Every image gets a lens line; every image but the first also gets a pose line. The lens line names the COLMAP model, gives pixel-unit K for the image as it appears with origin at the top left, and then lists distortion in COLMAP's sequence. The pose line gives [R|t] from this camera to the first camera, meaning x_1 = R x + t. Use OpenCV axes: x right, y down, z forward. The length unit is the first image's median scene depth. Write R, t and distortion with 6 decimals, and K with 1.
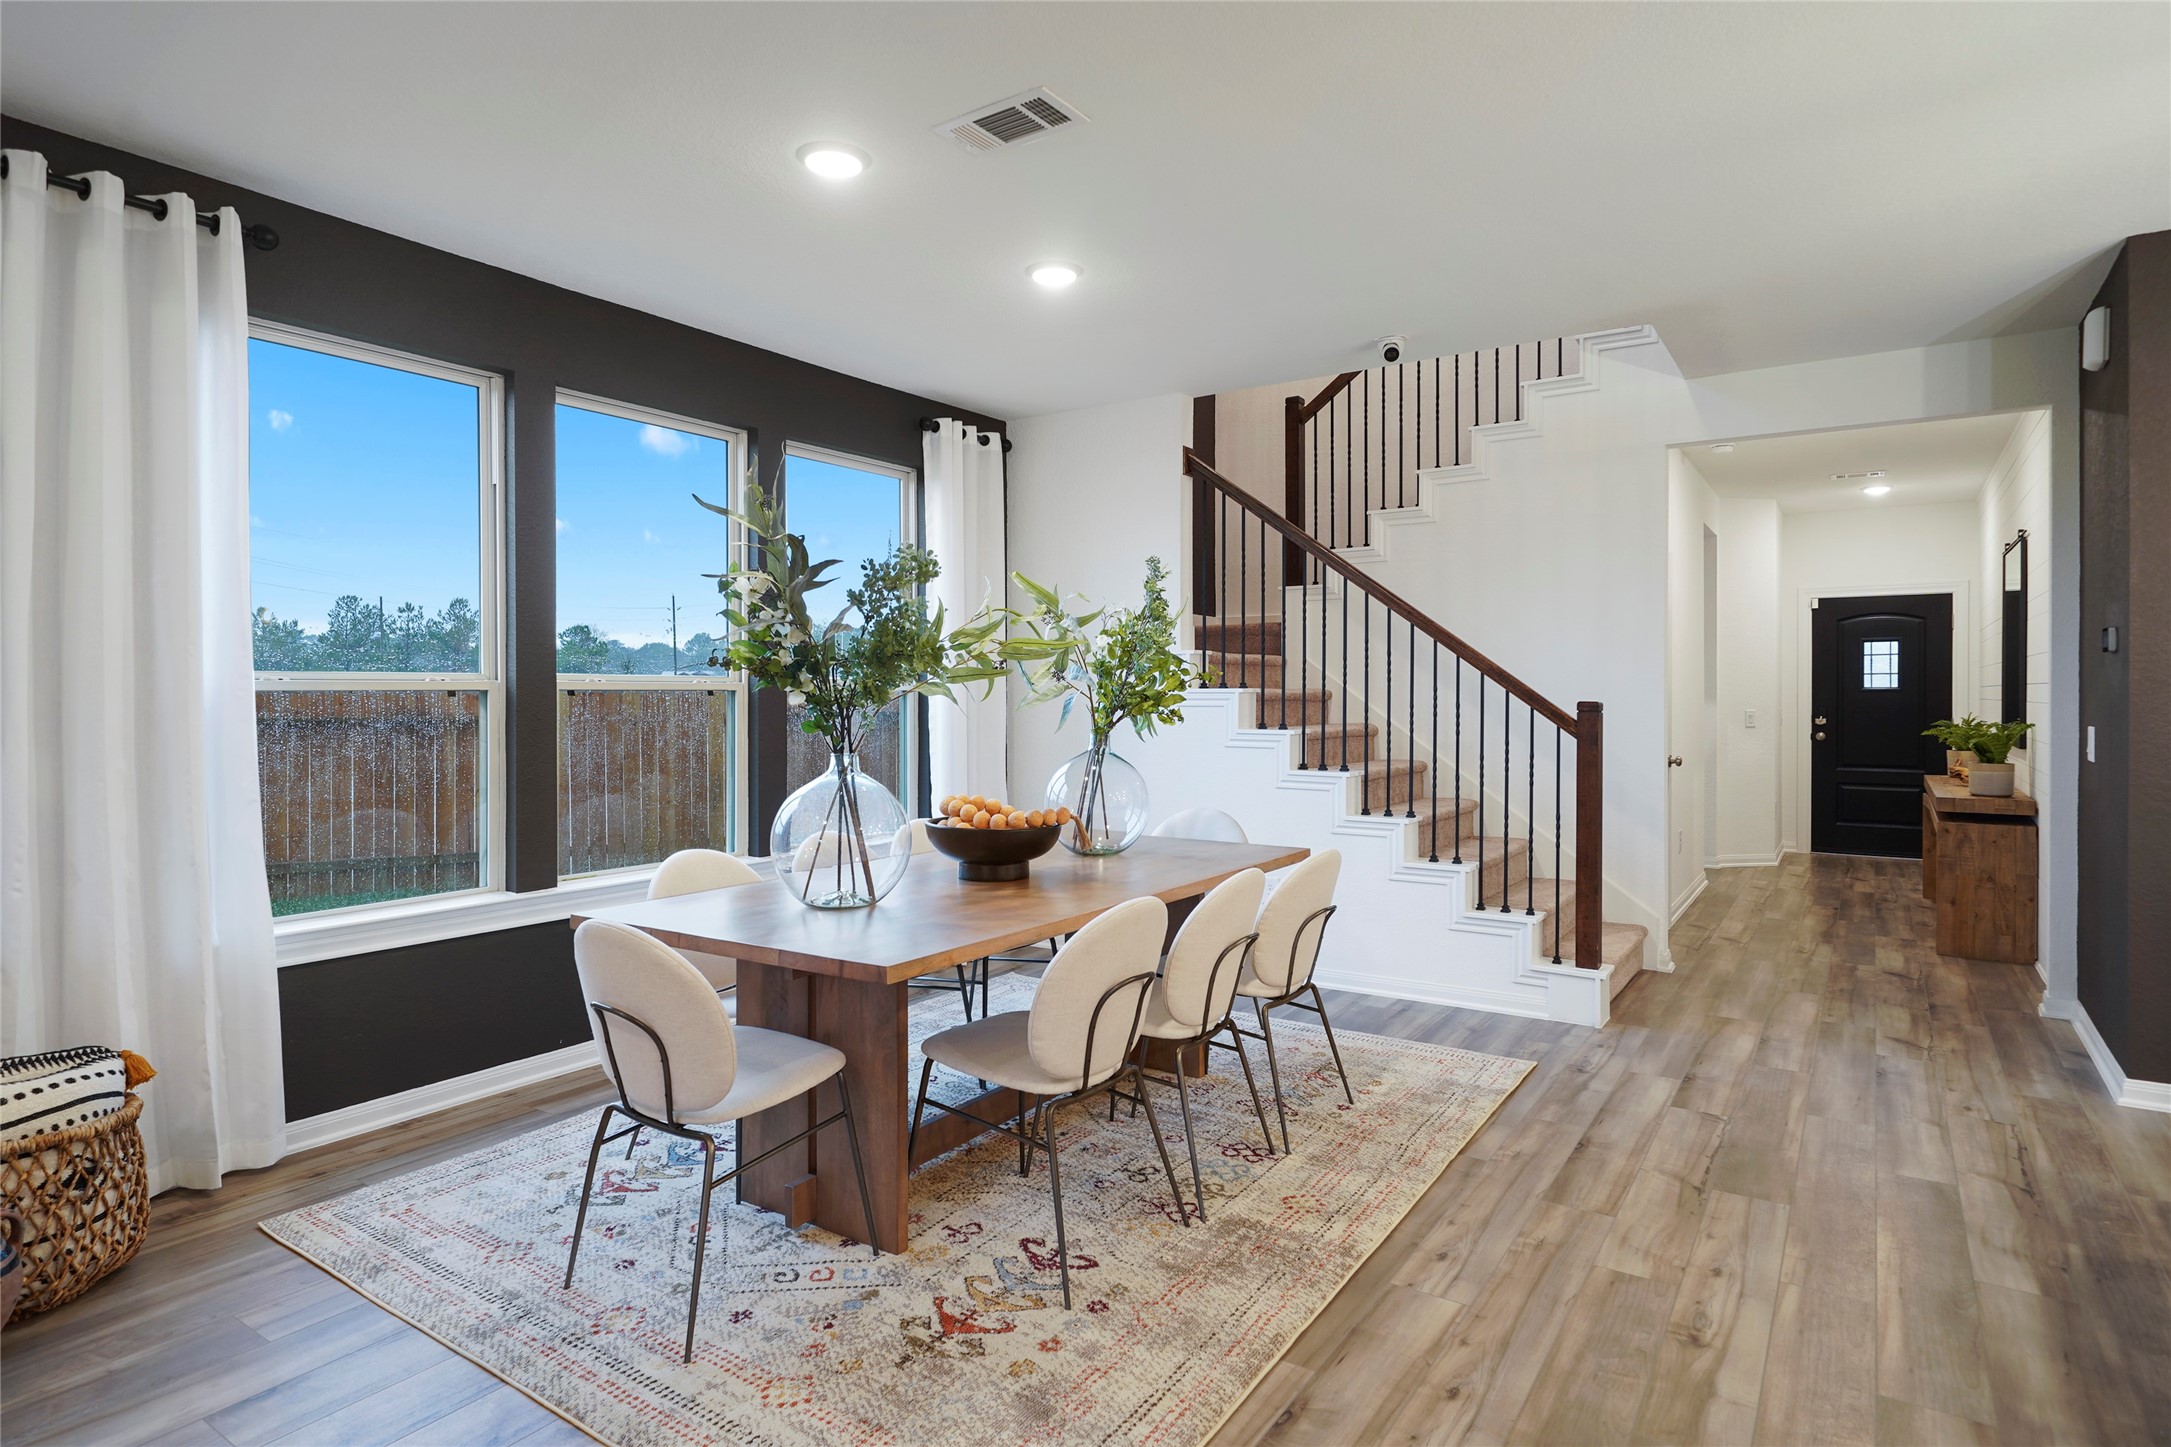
lens RADIAL K [[1151.9, 0, 1068.6], [0, 1151.9, 696.0], [0, 0, 1]] dist [0.003530, -0.001158]
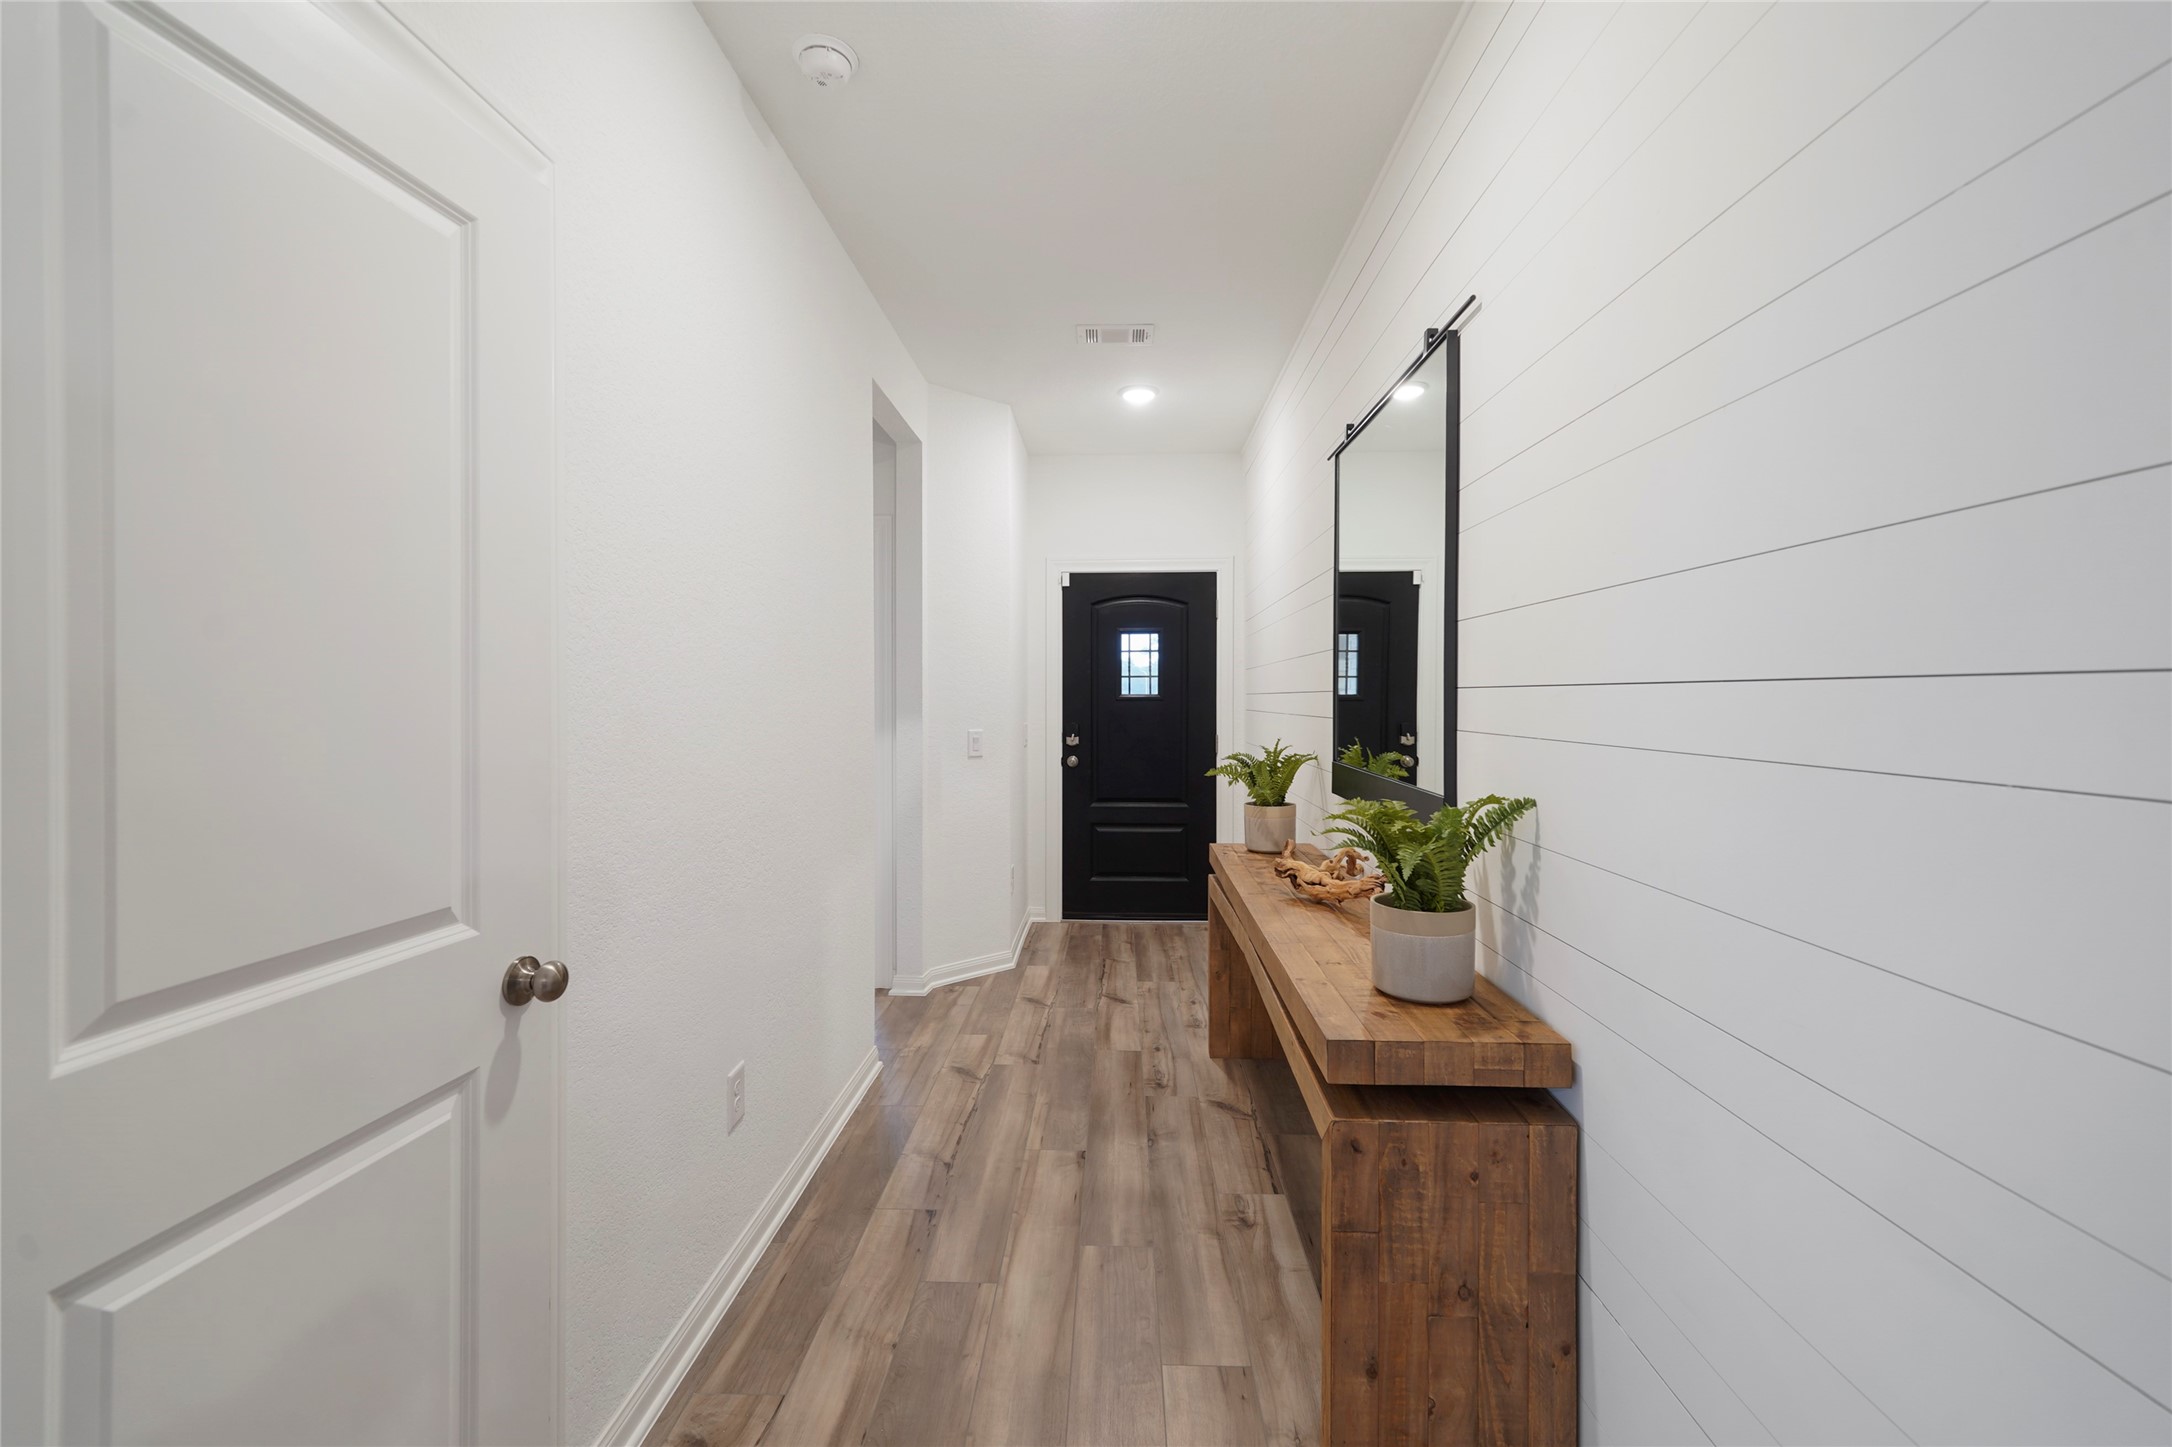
lens RADIAL K [[928.6, 0, 1088.1], [0, 928.6, 706.1], [0, 0, 1]] dist [0.000397, 0.000071]
pose [[0.839285, -0.005677, 0.543662, 0.689858], [0.003156, 0.999980, 0.005568, -0.006489], [-0.543683, -0.002957, 0.839285, 1.014587]]
